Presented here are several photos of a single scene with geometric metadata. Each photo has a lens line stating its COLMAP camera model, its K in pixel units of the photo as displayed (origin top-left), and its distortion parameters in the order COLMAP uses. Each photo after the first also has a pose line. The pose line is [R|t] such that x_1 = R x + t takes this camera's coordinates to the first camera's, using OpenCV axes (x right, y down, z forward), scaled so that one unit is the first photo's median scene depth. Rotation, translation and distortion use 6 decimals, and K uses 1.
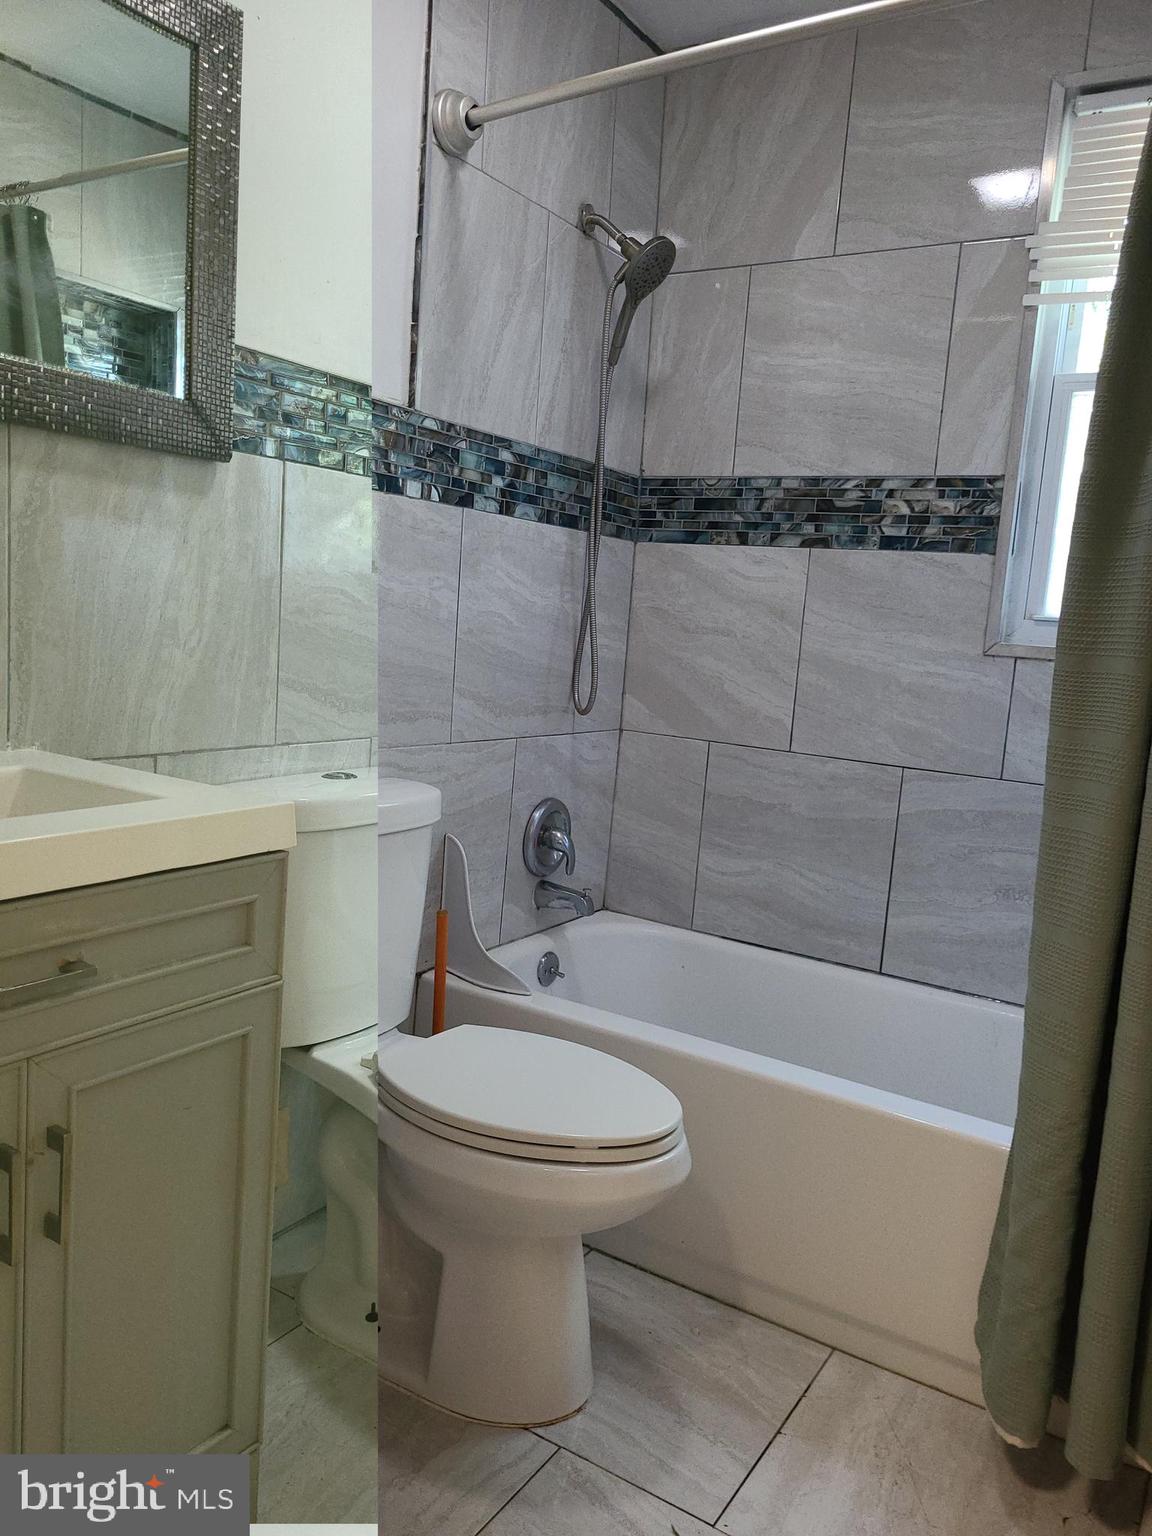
lens RADIAL K [[1168.9, 0, 574.6], [0, 1168.9, 749.4], [0, 0, 1]] dist [0.054138, -0.042413]
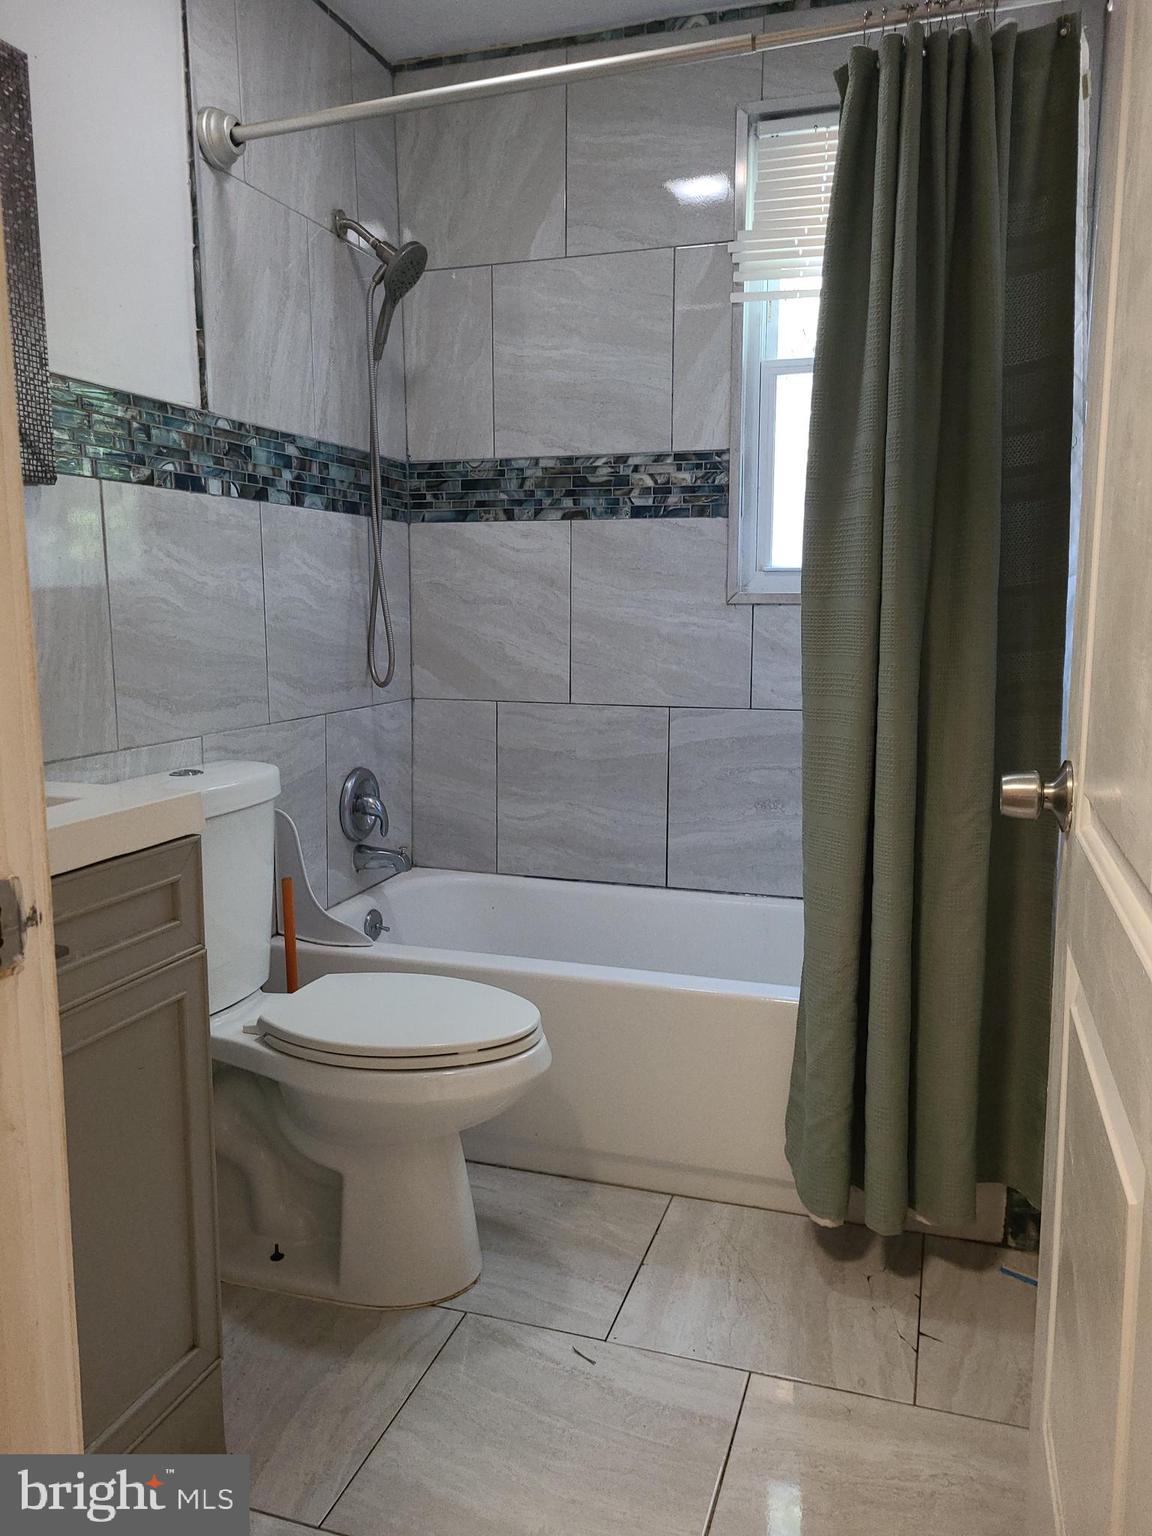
lens RADIAL K [[1168.9, 0, 574.6], [0, 1168.9, 749.4], [0, 0, 1]] dist [0.054138, -0.042413]
pose [[0.967731, -0.103836, 0.229596, -0.079050], [0.098040, 0.994511, 0.036539, 0.005675], [-0.232130, -0.012850, 0.972600, -0.095852]]
